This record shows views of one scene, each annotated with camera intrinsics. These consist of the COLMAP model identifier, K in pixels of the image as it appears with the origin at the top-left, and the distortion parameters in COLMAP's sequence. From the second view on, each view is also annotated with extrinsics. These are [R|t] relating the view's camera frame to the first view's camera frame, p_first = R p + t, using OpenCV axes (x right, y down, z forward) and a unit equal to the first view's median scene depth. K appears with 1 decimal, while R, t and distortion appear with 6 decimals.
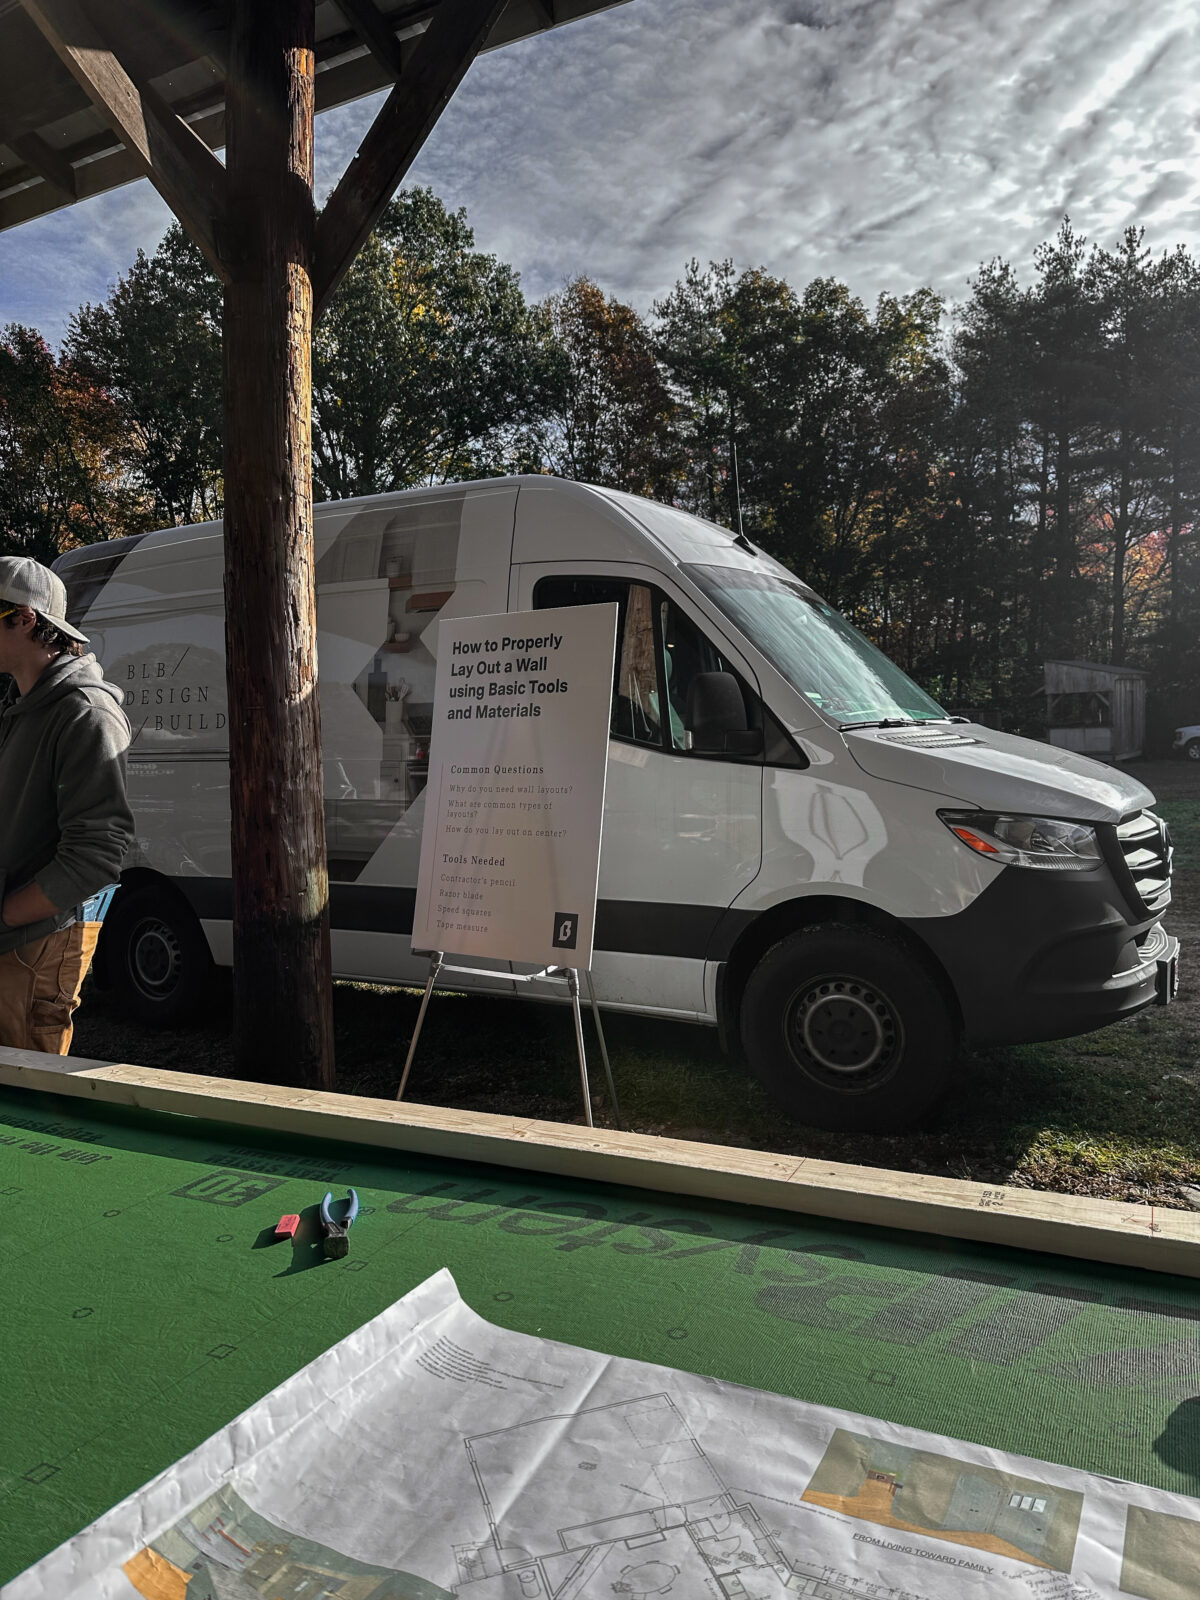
lens RADIAL K [[1161.2, 0, 600.0], [0, 1161.2, 800.0], [0, 0, 1]] dist [0.100385, -0.102947]
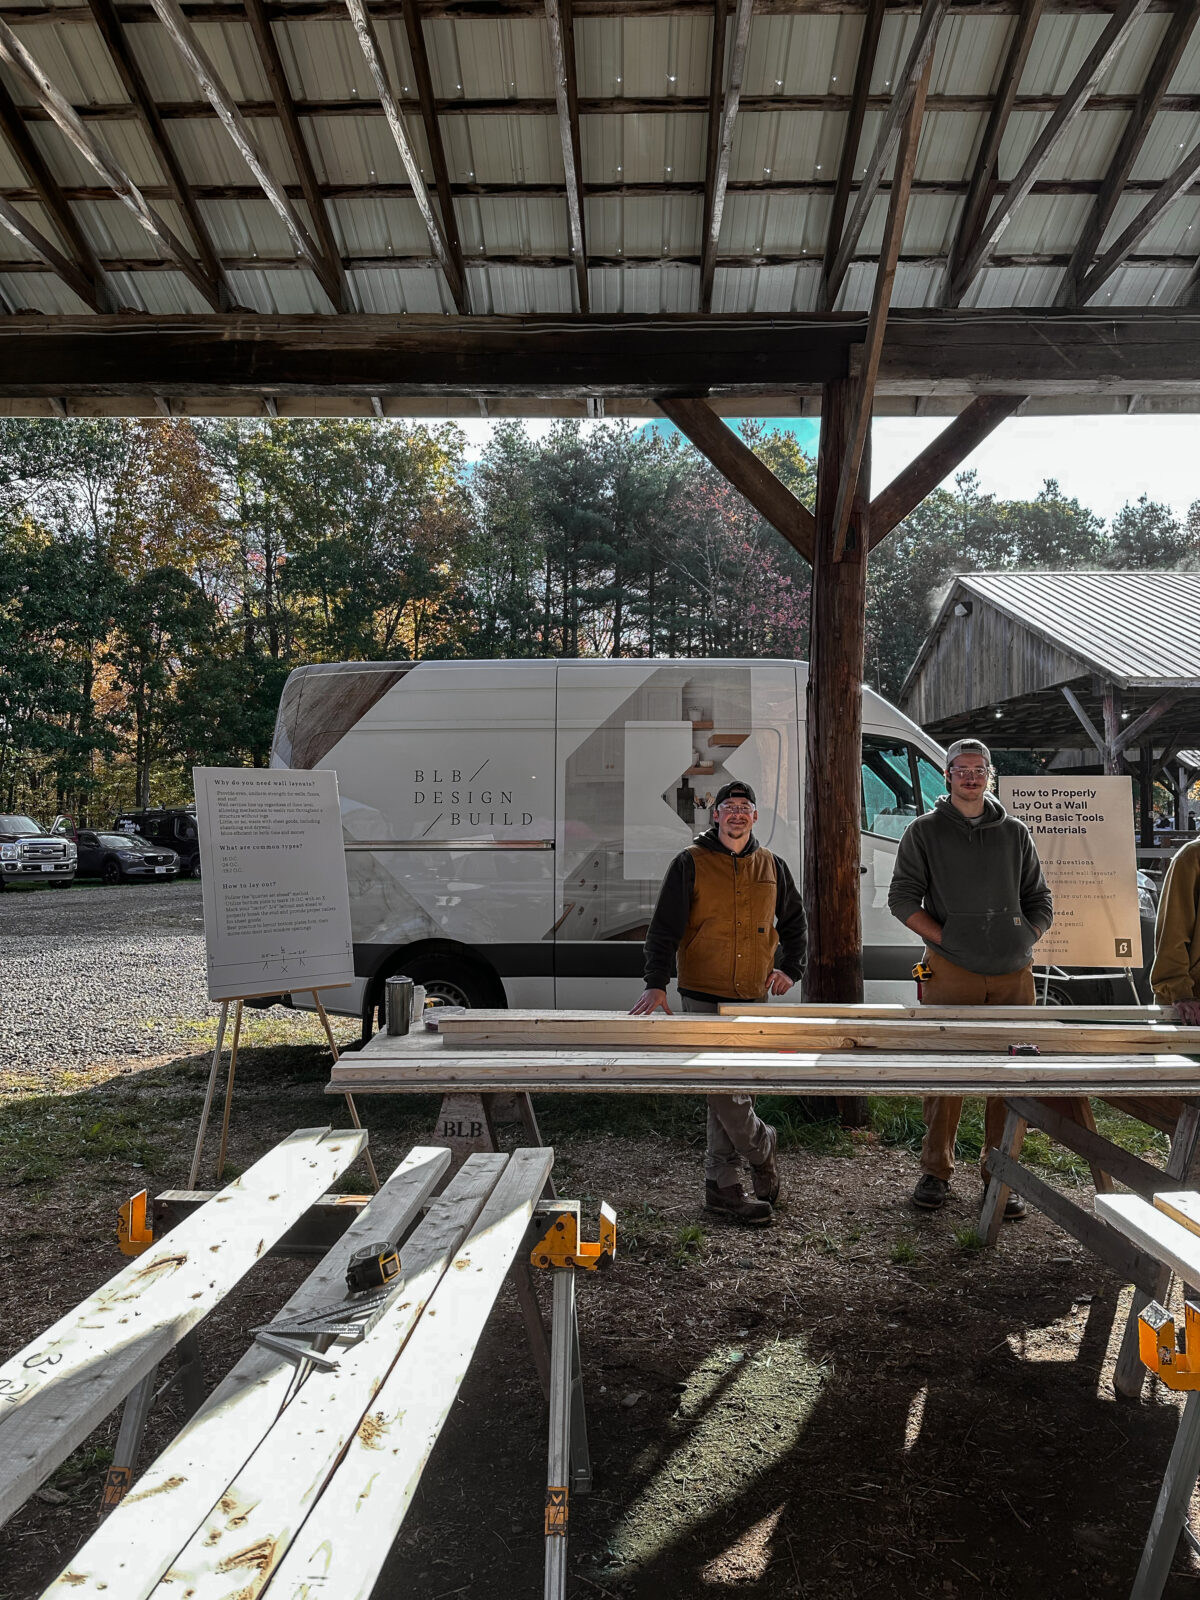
lens RADIAL K [[1161.2, 0, 600.0], [0, 1161.2, 800.0], [0, 0, 1]] dist [0.100385, -0.102947]
pose [[0.891390, 0.028279, 0.452354, -0.910575], [0.004090, 0.997509, -0.070418, 0.002164], [-0.453218, 0.064620, 0.889054, -0.184380]]
